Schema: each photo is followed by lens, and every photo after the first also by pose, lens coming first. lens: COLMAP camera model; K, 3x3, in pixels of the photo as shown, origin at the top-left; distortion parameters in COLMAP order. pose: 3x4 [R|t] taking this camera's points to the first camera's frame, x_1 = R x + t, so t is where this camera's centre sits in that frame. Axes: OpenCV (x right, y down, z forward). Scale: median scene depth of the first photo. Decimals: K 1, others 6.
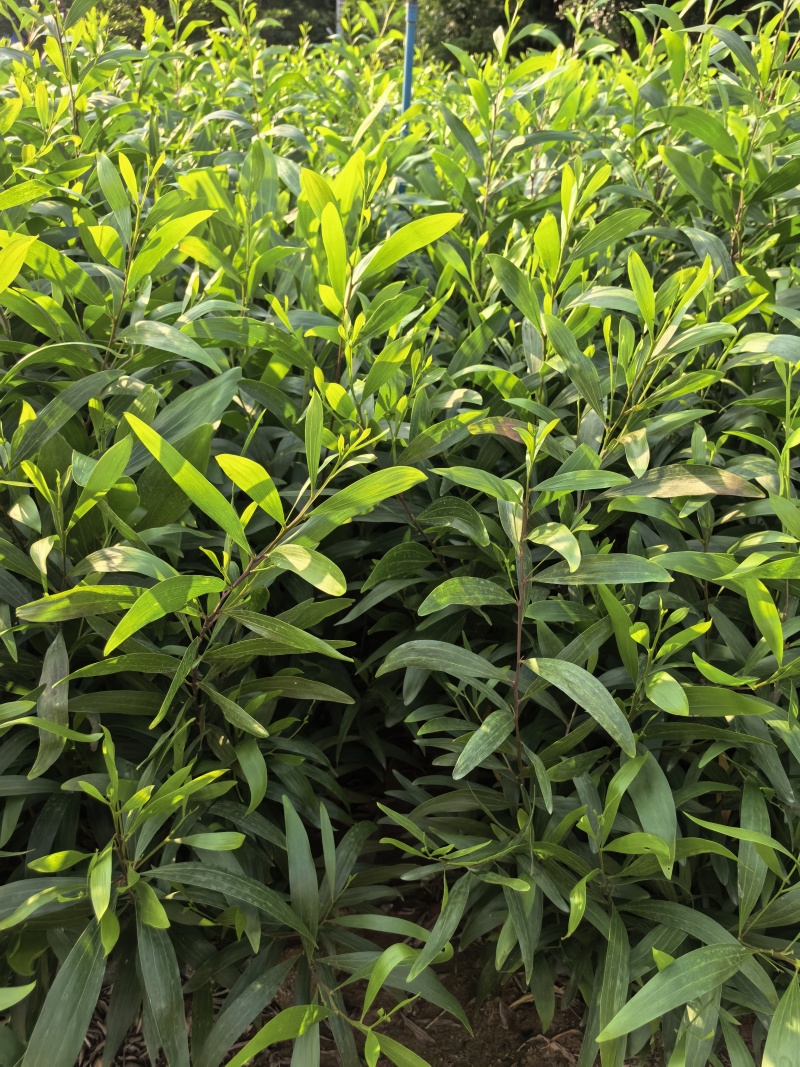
lens RADIAL K [[788.0, 0, 372.7], [0, 788.0, 538.1], [0, 0, 1]] dist [0.001761, -0.055408]
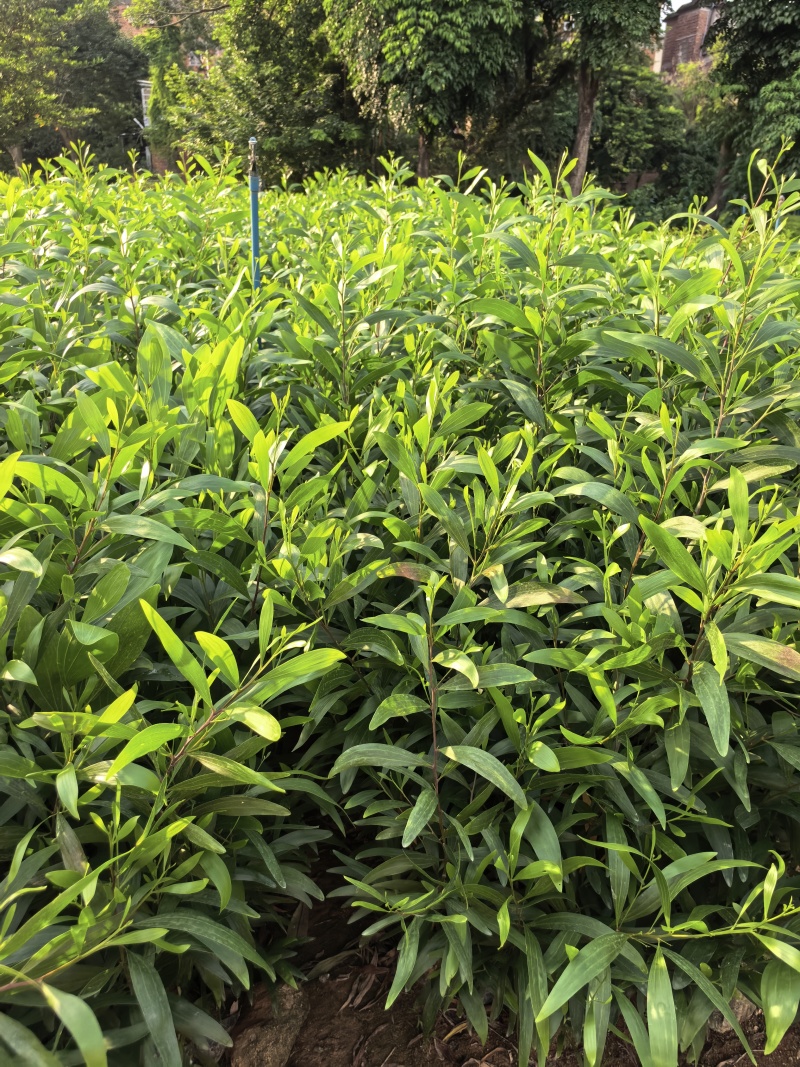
lens RADIAL K [[780.2, 0, 396.6], [0, 780.2, 570.9], [0, 0, 1]] dist [0.008842, -0.057808]
pose [[0.971425, -0.106051, 0.212334, -0.118582], [0.116293, 0.992551, -0.036307, -0.097216], [-0.206902, 0.059962, 0.976522, -0.272879]]
